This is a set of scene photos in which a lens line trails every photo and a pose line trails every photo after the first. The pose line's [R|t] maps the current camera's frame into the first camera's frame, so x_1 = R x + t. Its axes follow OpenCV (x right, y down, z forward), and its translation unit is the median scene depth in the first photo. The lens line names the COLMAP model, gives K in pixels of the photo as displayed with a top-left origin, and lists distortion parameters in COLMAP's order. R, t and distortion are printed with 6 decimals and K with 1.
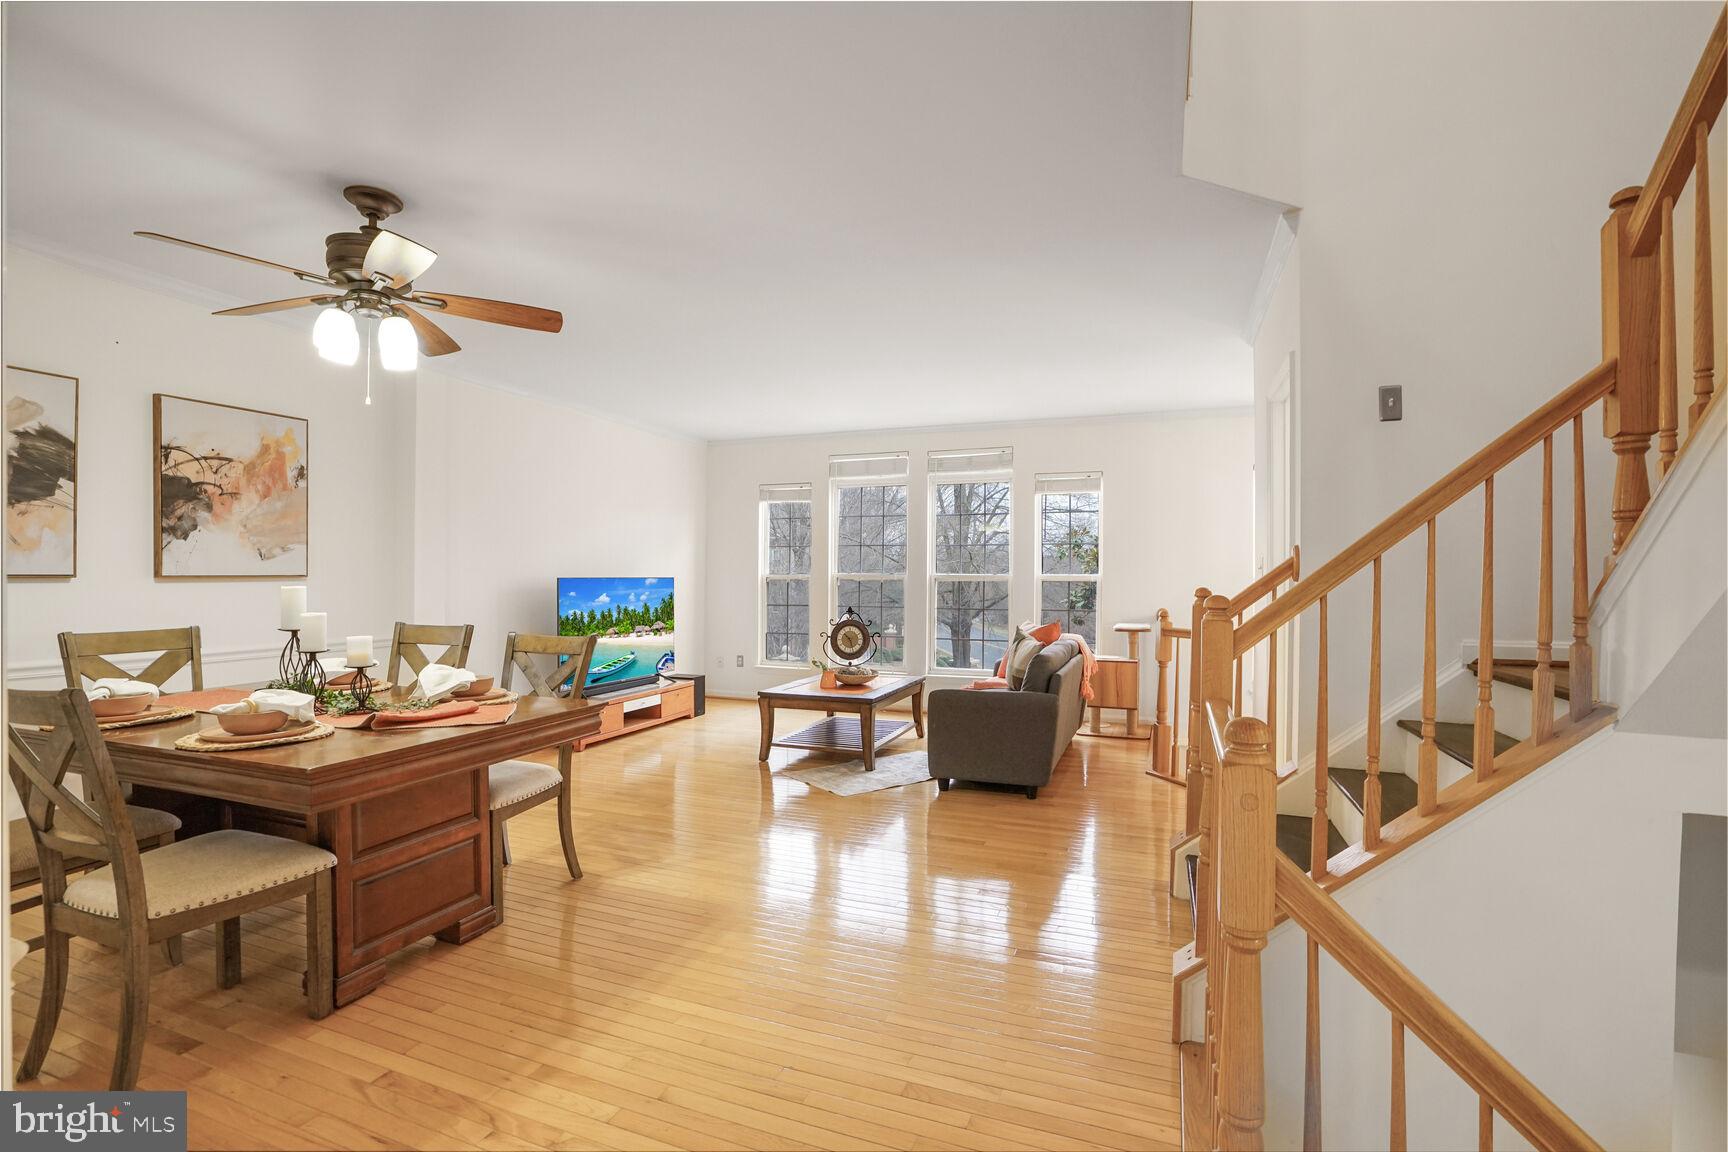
lens RADIAL K [[795.8, 0, 858.8], [0, 795.8, 576.2], [0, 0, 1]] dist [-0.014907, 0.001085]
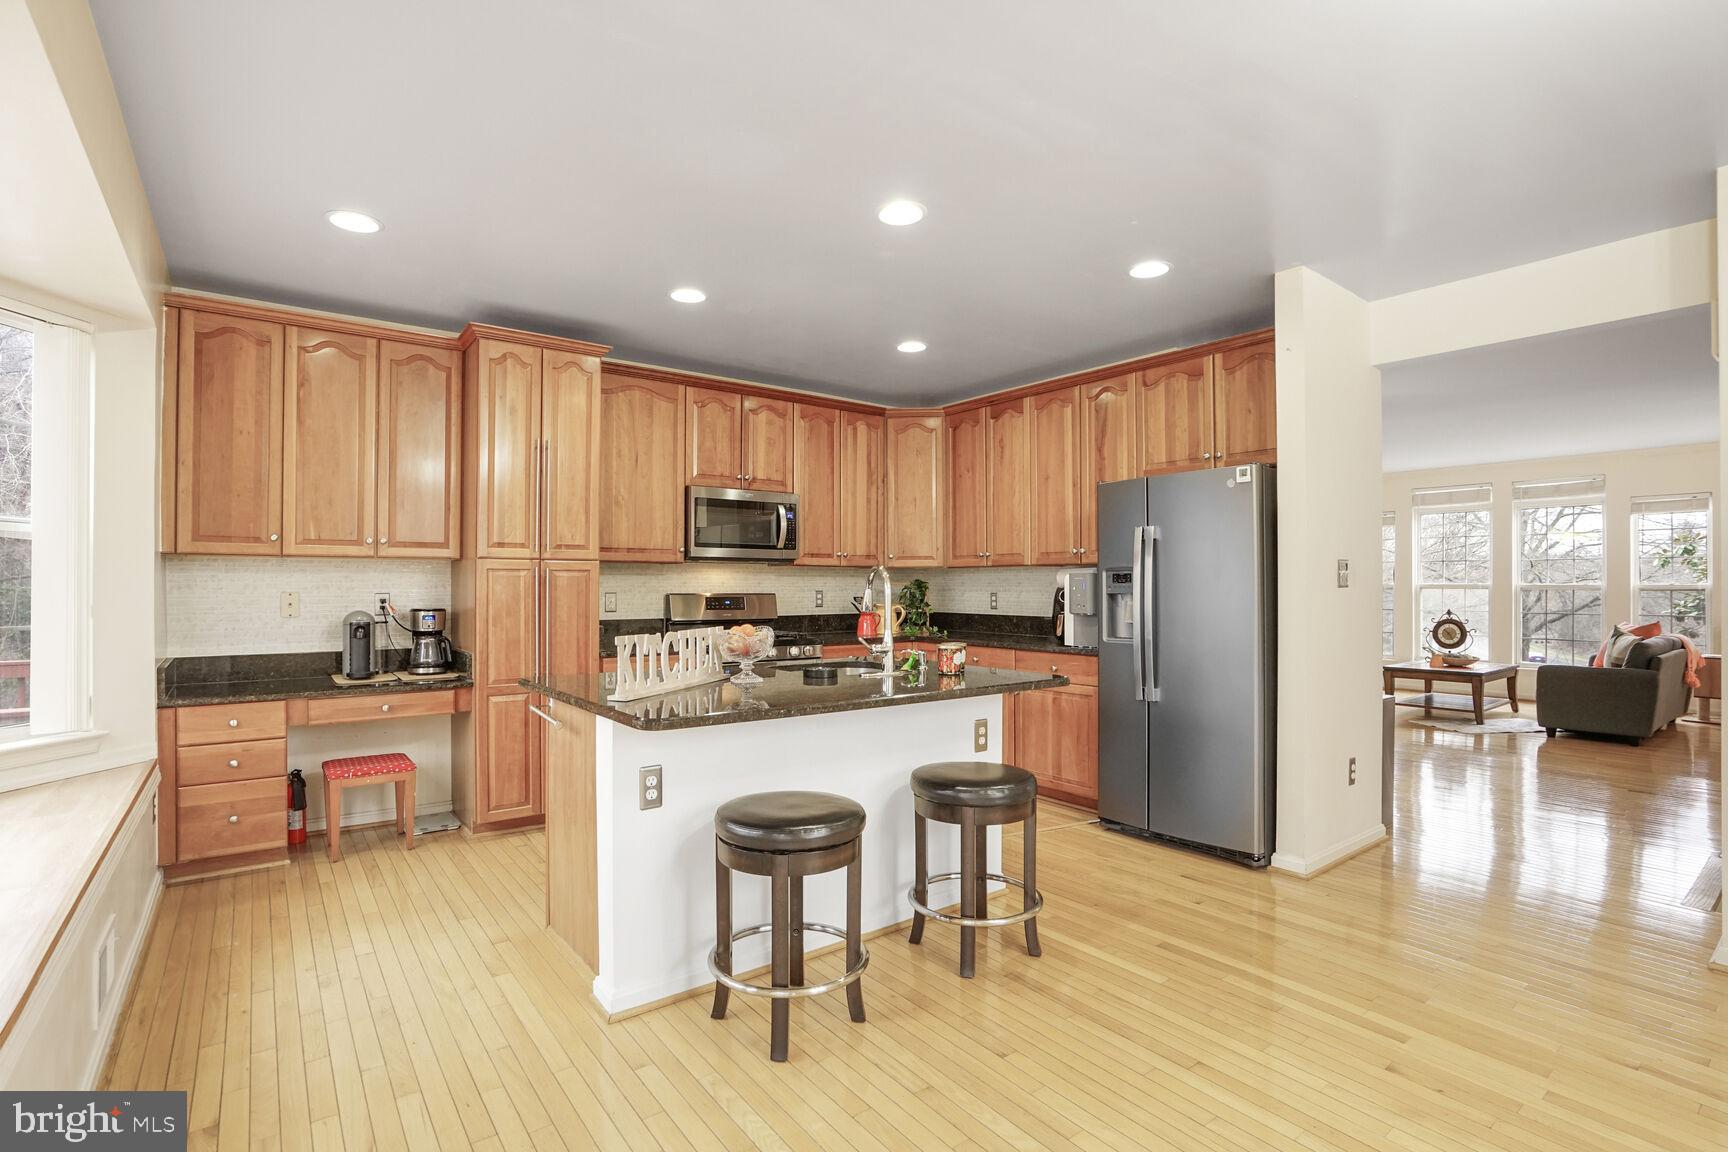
lens RADIAL K [[795.8, 0, 862.5], [0, 795.8, 587.9], [0, 0, 1]] dist [-0.014907, 0.001085]
pose [[0.853614, -0.007486, -0.520852, -0.163114], [0.008181, 0.999966, -0.000964, -0.004492], [0.520841, -0.003439, 0.853647, -0.656057]]
